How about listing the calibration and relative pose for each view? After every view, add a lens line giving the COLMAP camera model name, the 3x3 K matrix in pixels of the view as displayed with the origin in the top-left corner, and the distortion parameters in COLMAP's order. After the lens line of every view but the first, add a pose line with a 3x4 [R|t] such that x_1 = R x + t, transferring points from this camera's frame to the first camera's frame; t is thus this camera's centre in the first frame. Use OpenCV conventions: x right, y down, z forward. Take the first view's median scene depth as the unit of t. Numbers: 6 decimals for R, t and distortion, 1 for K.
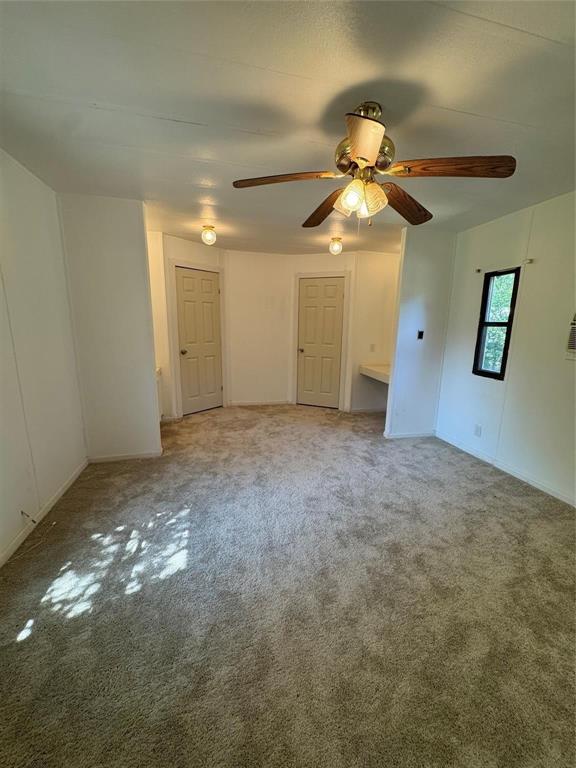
lens RADIAL K [[306.9, 0, 287.3], [0, 306.9, 382.3], [0, 0, 1]] dist [-0.004334, 0.001170]
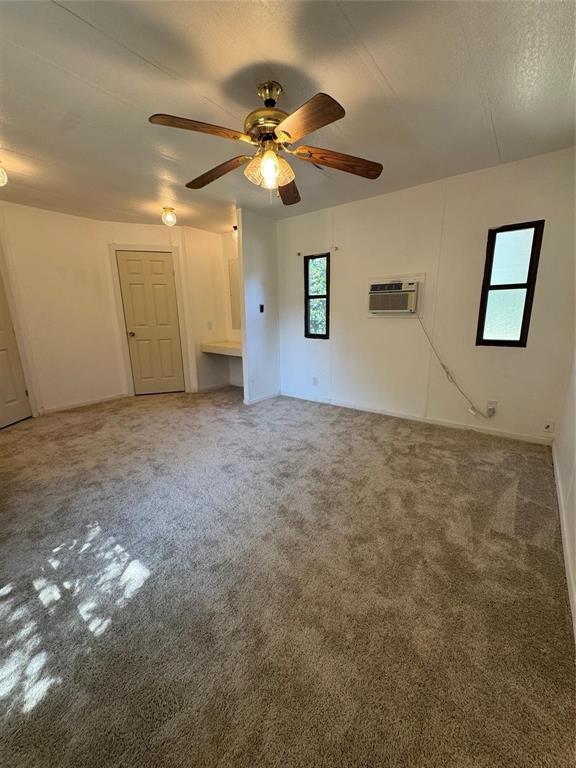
lens RADIAL K [[306.9, 0, 287.2], [0, 306.9, 383.1], [0, 0, 1]] dist [-0.004334, 0.001170]
pose [[0.783768, -0.170359, 0.597231, -0.302787], [0.146296, 0.985225, 0.089044, 0.042277], [-0.603577, 0.017582, 0.797111, 0.054811]]
